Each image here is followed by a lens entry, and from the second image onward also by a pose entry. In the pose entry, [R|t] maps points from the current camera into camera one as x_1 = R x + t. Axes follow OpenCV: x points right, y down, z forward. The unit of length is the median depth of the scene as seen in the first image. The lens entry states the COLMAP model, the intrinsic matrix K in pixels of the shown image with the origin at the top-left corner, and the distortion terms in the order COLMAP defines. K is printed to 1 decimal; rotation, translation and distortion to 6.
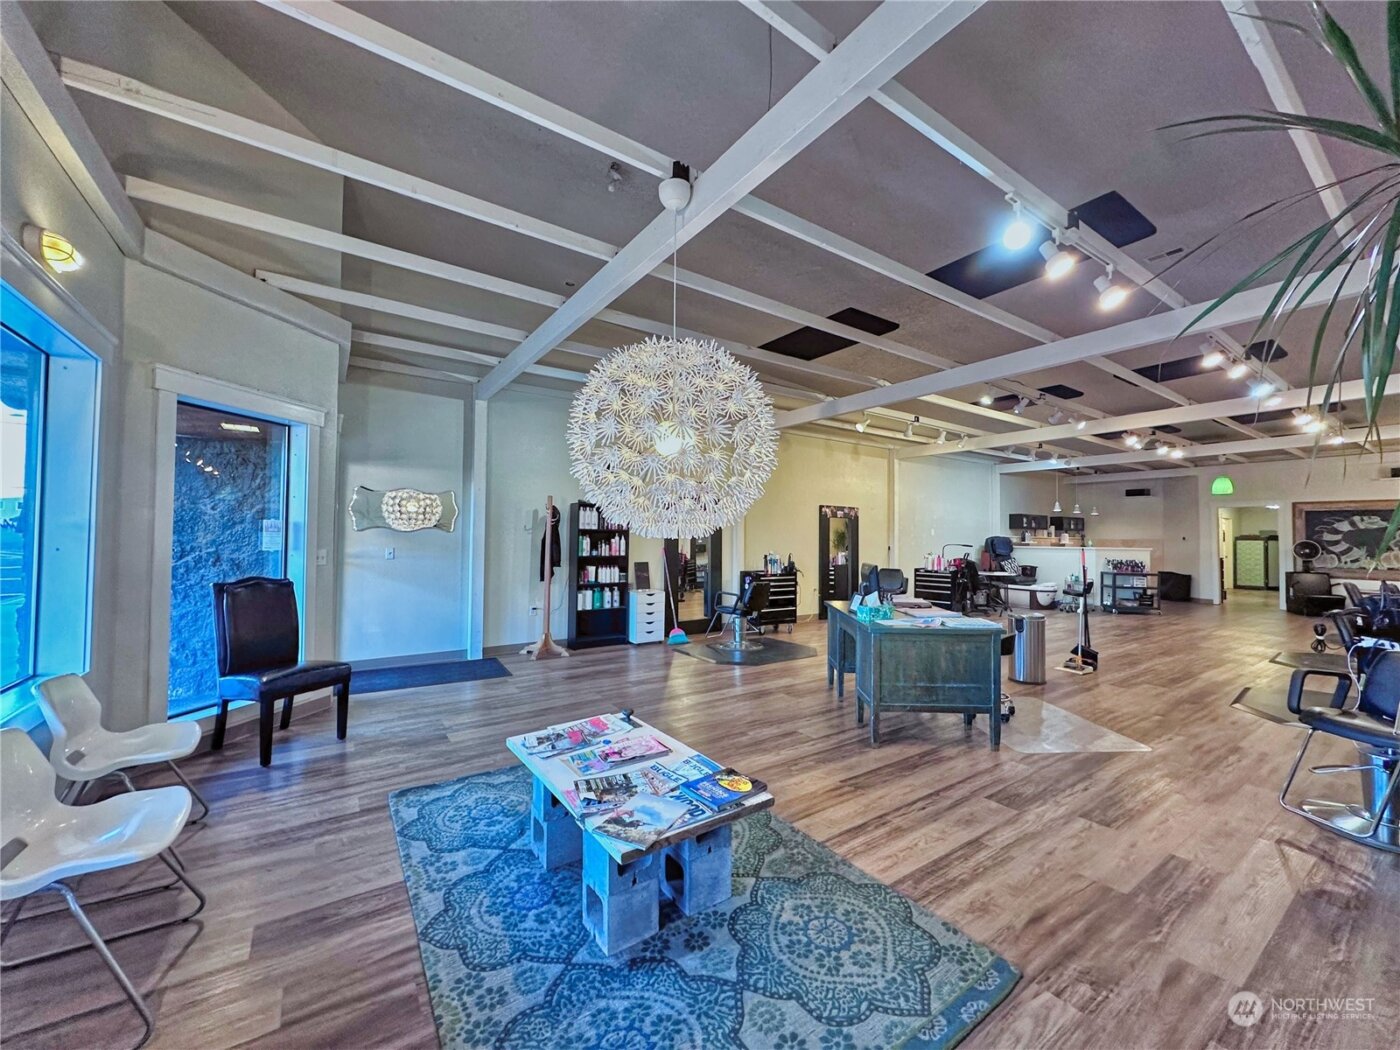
lens RADIAL K [[555.7, 0, 700.0], [0, 555.7, 525.0], [0, 0, 1]] dist [-0.001032, 0.000110]
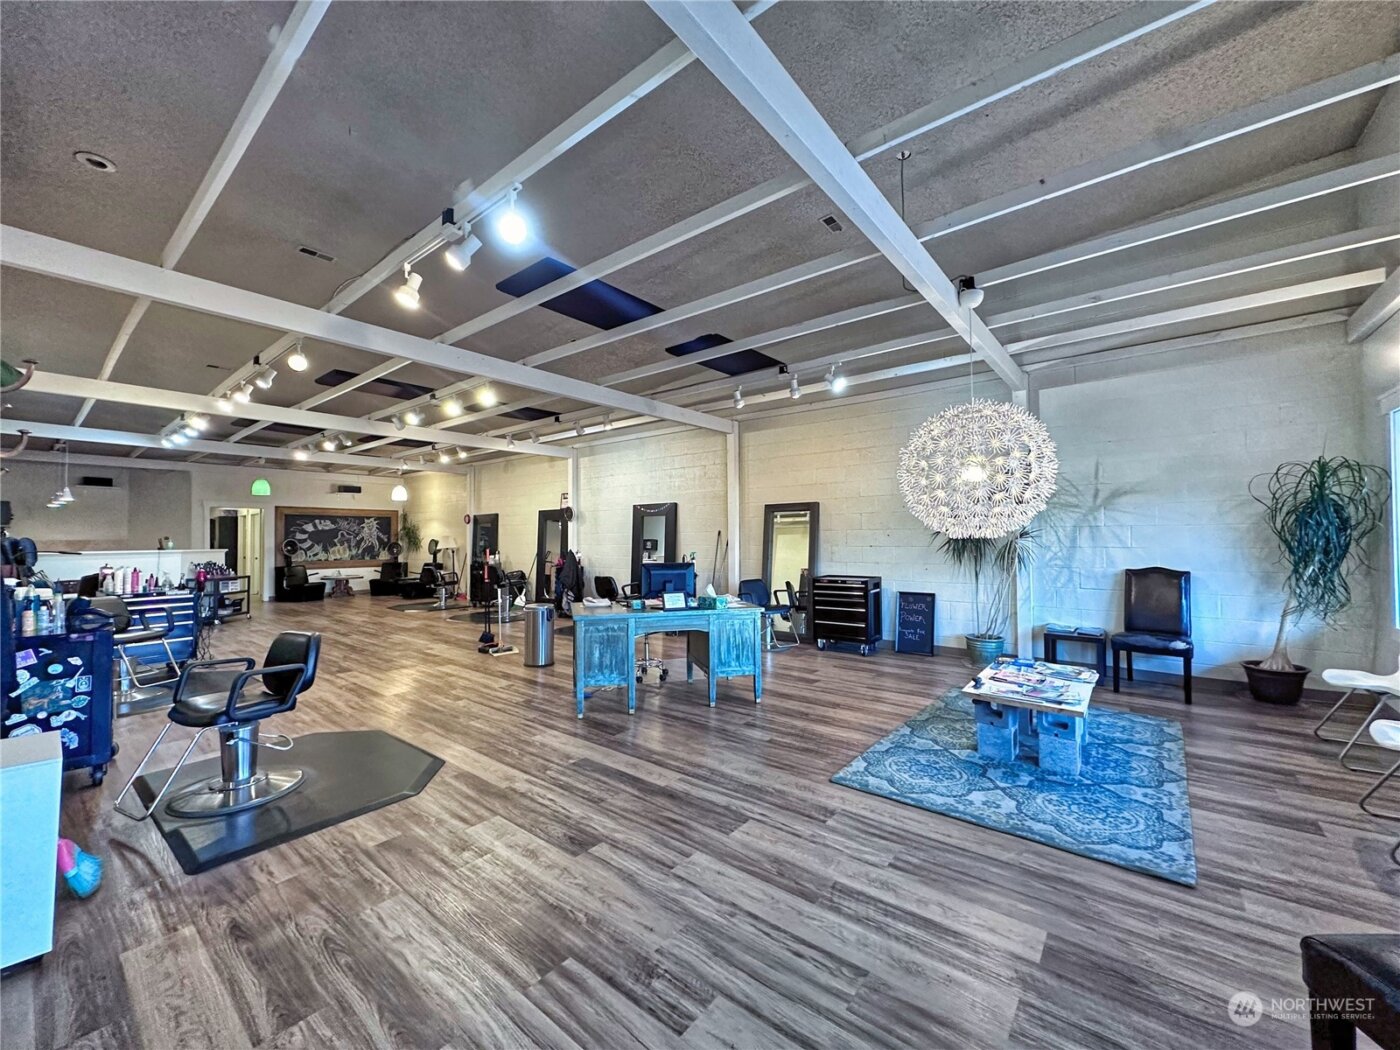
lens RADIAL K [[555.7, 0, 700.0], [0, 555.7, 525.0], [0, 0, 1]] dist [-0.001032, 0.000110]
pose [[-0.286537, 0.015932, 0.957937, -0.816760], [-0.018685, 0.999579, -0.022214, 0.021634], [-0.957887, -0.024264, -0.286119, 1.394554]]
